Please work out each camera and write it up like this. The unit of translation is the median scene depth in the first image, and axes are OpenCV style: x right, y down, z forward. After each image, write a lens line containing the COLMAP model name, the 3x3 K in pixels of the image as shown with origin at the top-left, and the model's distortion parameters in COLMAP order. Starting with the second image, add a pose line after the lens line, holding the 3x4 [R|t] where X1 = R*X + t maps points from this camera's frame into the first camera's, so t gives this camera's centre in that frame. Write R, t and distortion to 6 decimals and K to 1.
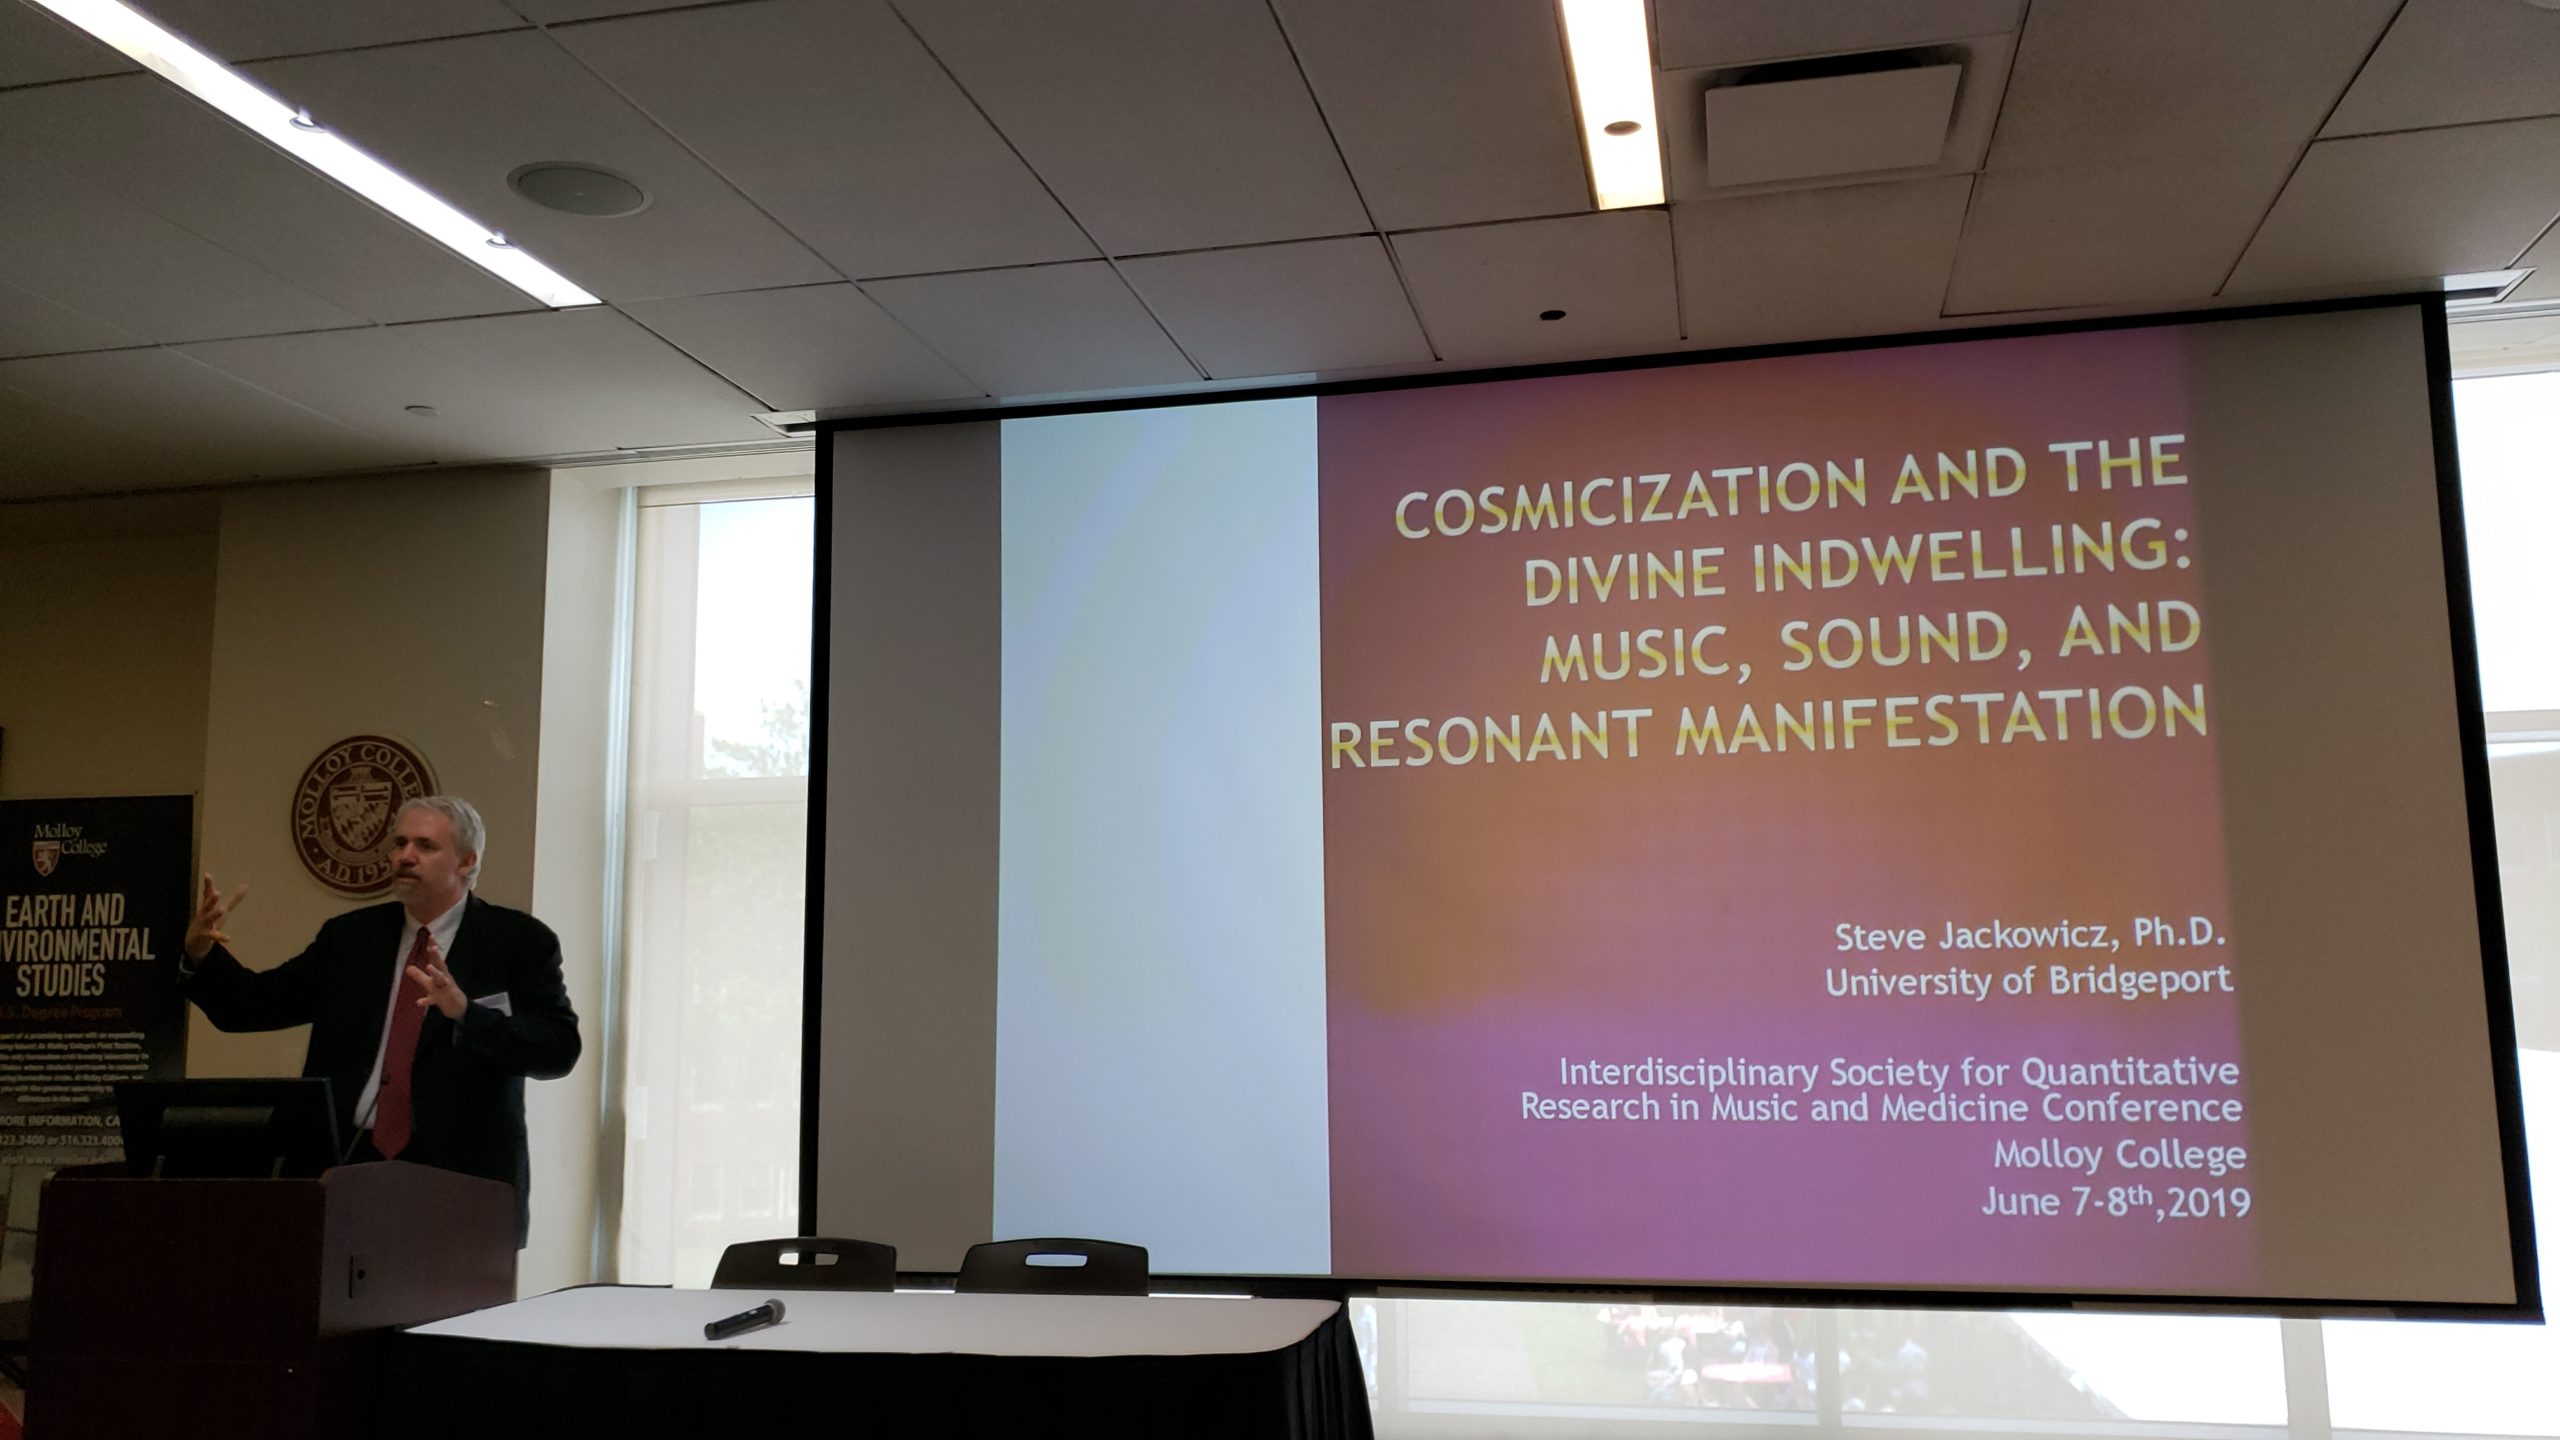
lens RADIAL K [[2014.3, 0, 1280.0], [0, 2014.3, 720.0], [0, 0, 1]] dist [0.008380, 0.001243]
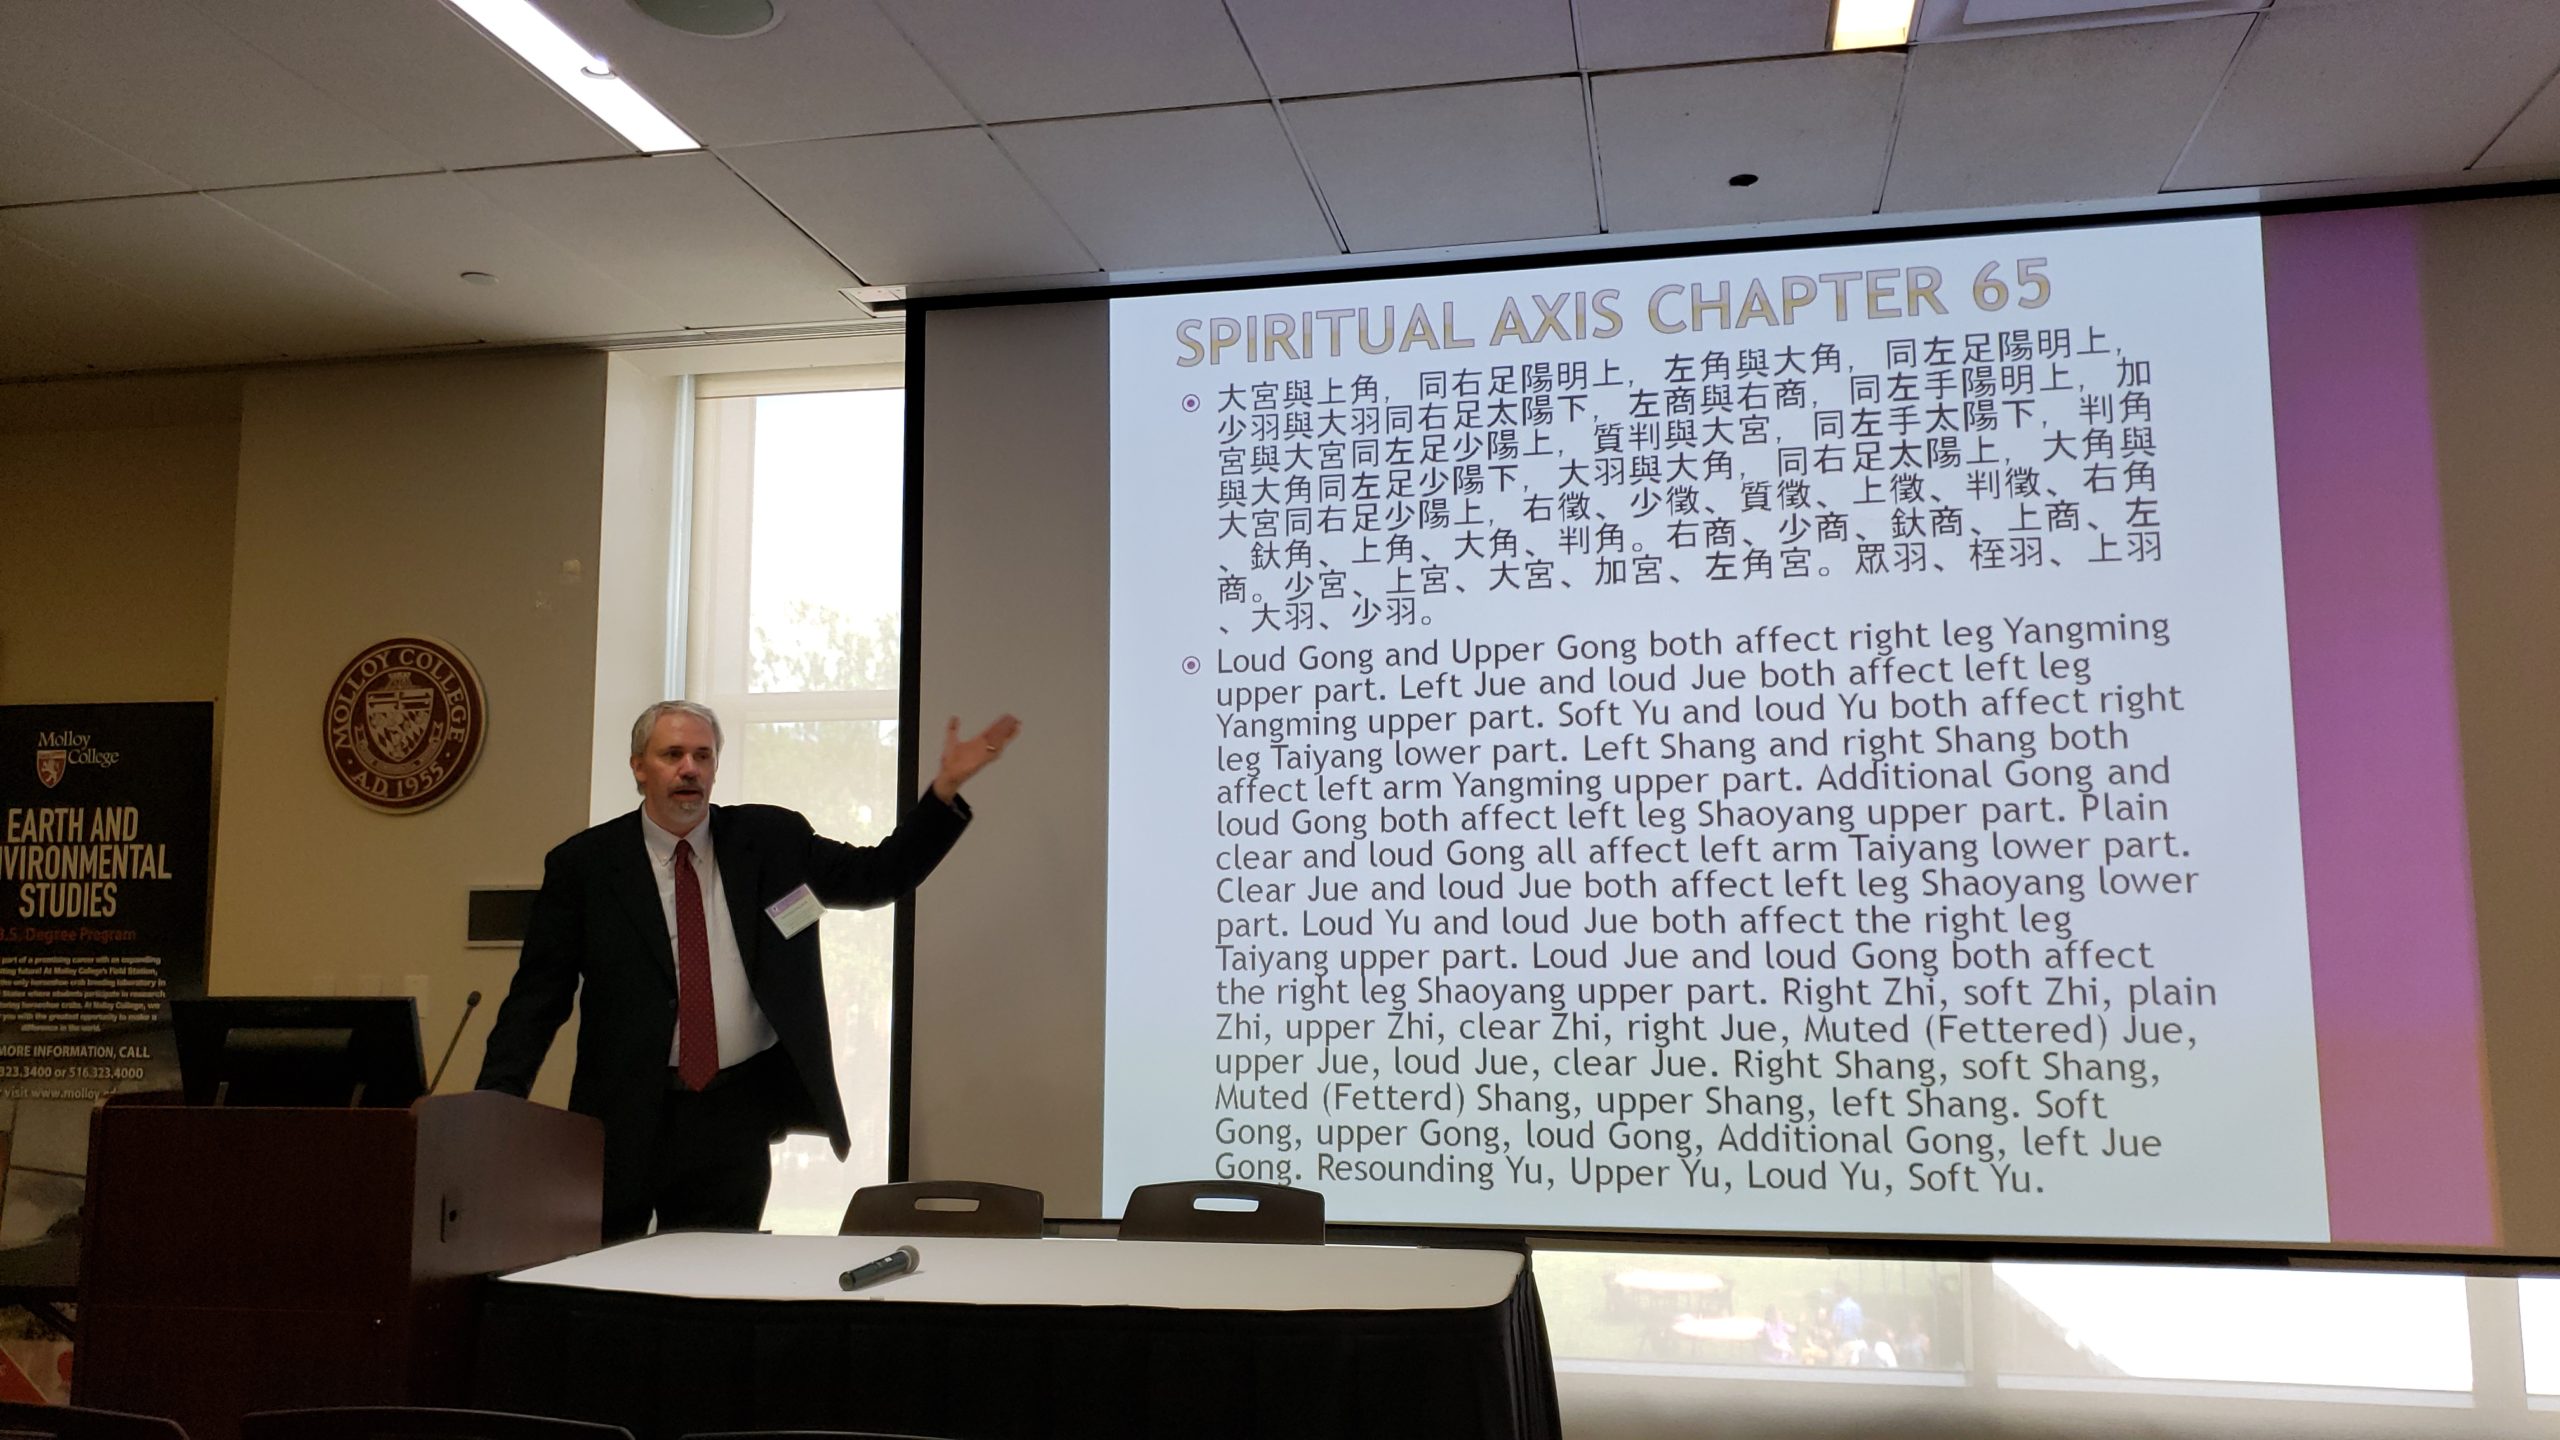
lens RADIAL K [[2011.3, 0, 1280.0], [0, 2011.3, 720.0], [0, 0, 1]] dist [0.006637, 0.005056]
pose [[0.999677, 0.011500, 0.022685, -0.073041], [-0.011982, 0.999703, 0.021202, 0.020798], [-0.022434, -0.021467, 0.999518, 0.068594]]
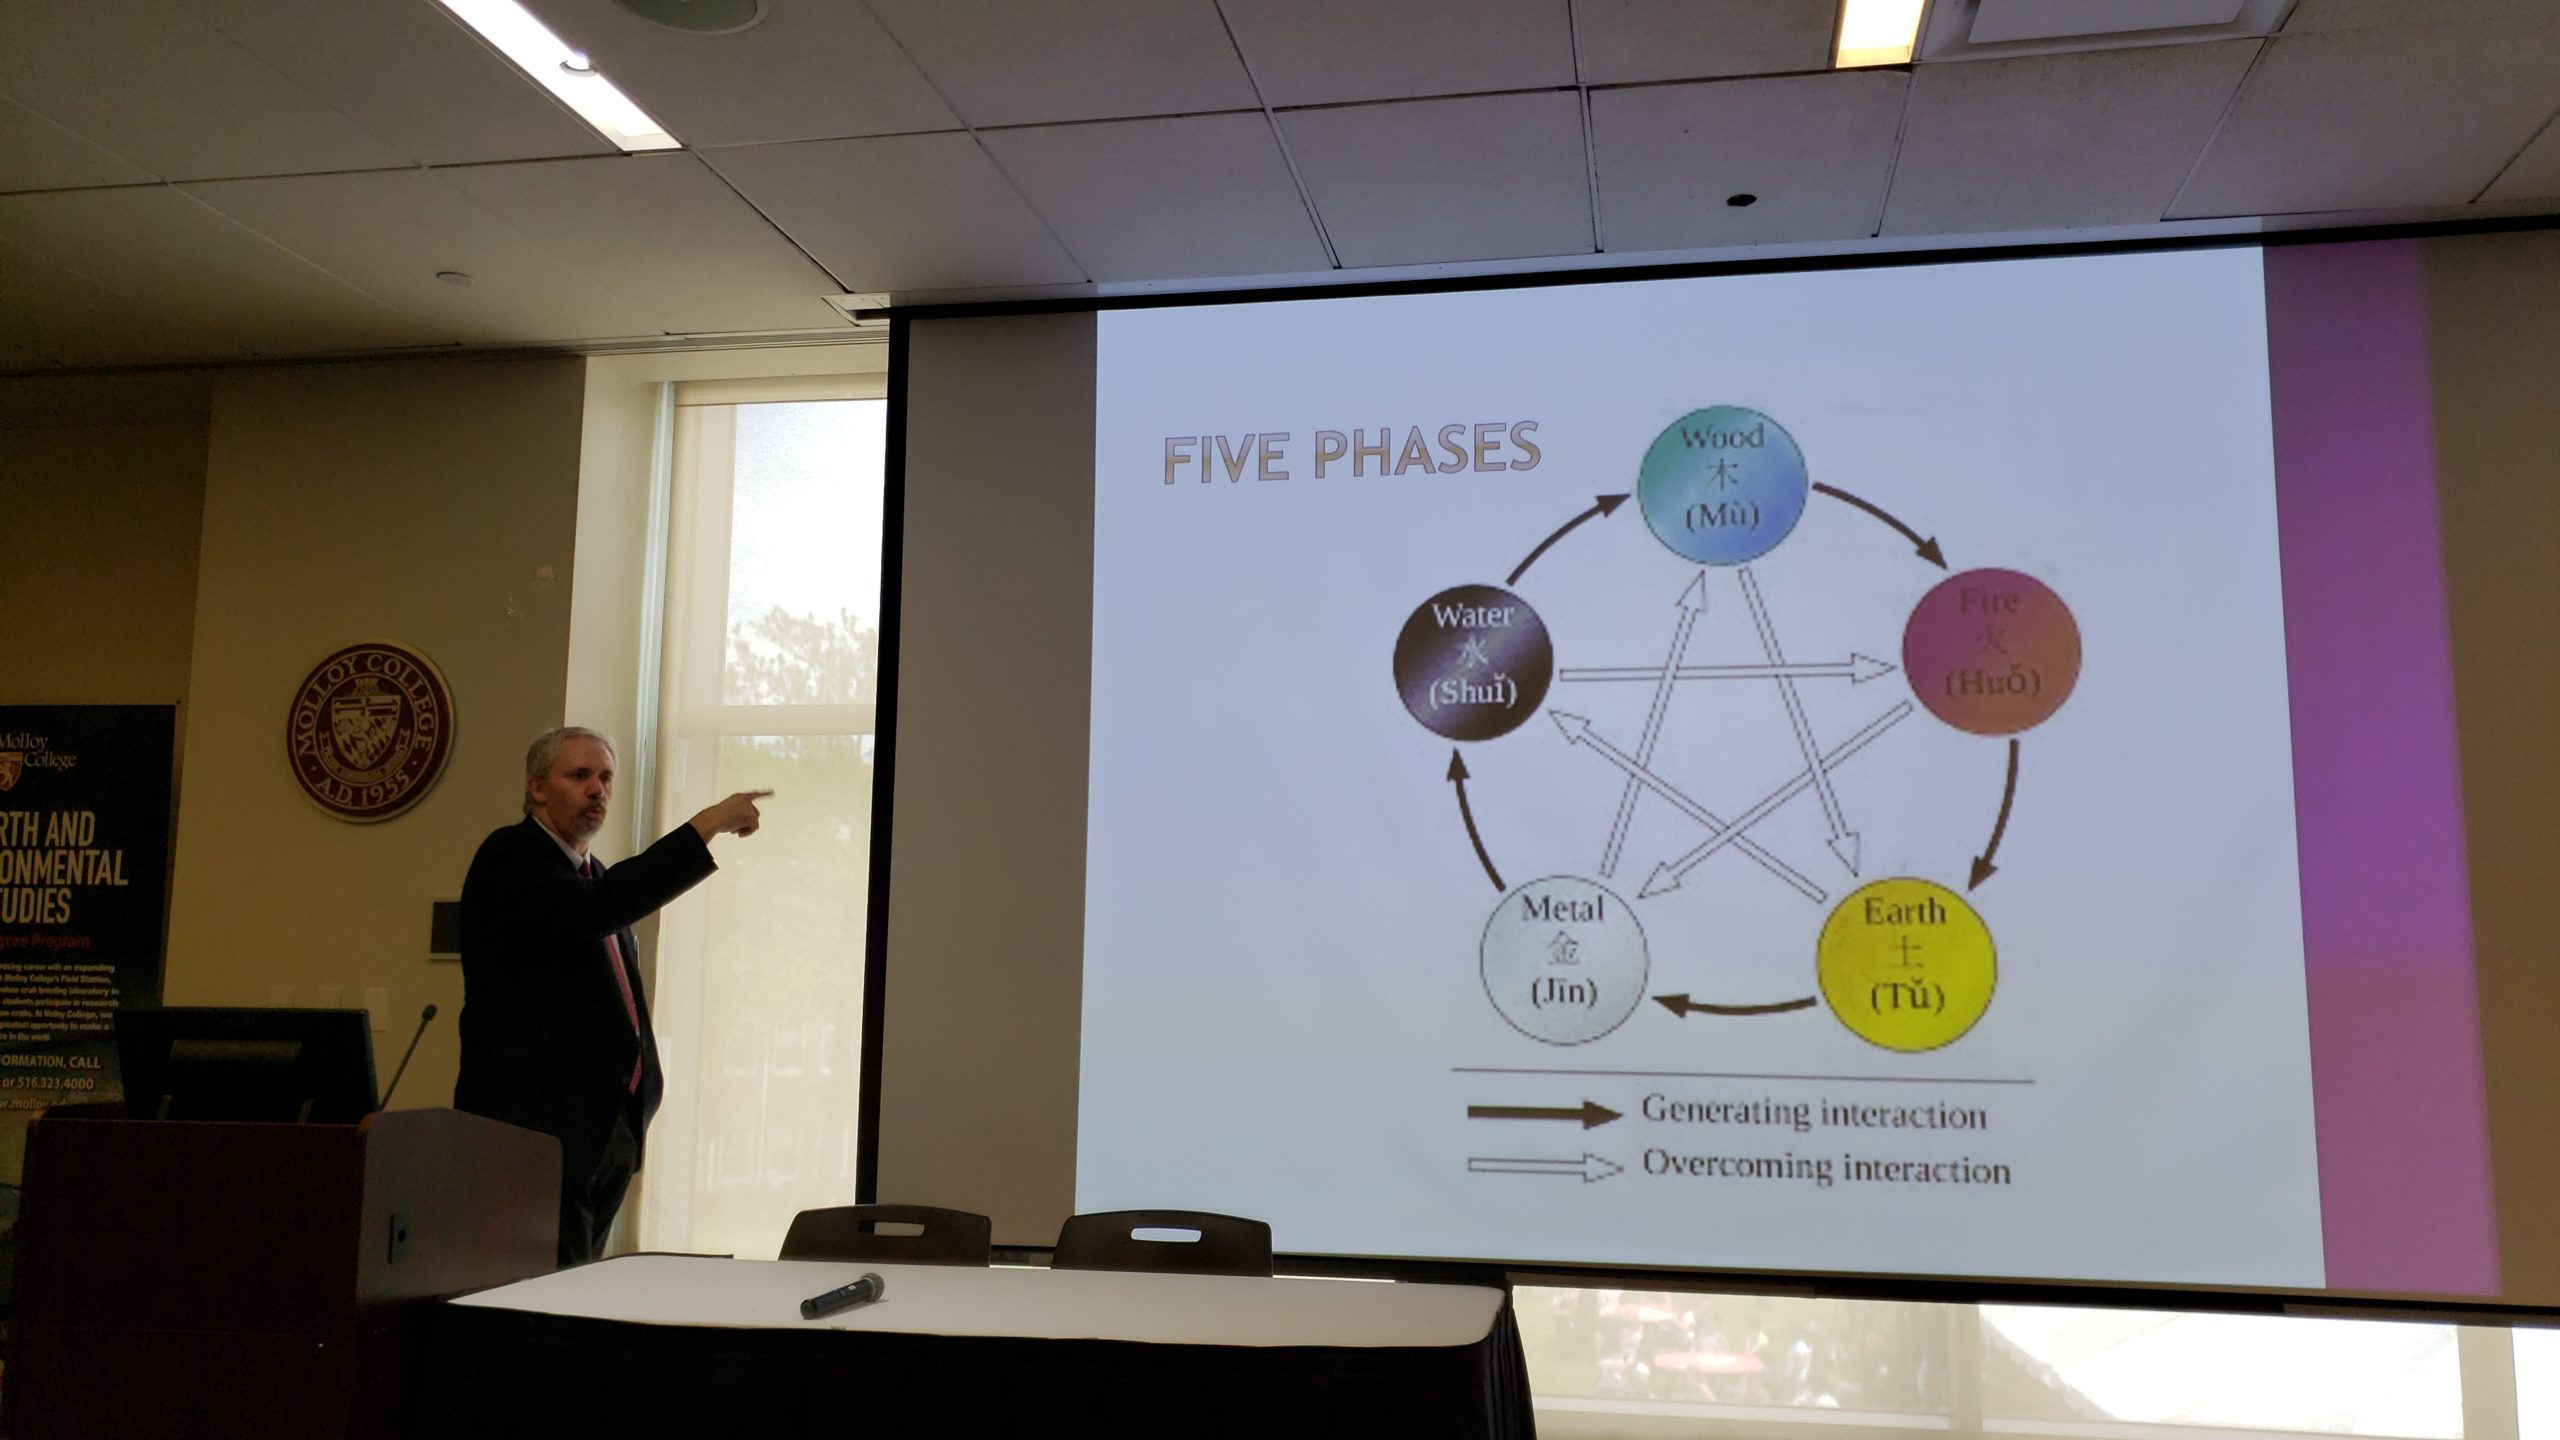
lens RADIAL K [[2010.4, 0, 1280.0], [0, 2010.4, 720.0], [0, 0, 1]] dist [0.009292, 0.009712]
pose [[0.999129, 0.027795, 0.031122, -0.072931], [-0.028069, 0.999571, 0.008398, 0.022975], [-0.030875, -0.009264, 0.999480, 0.081942]]
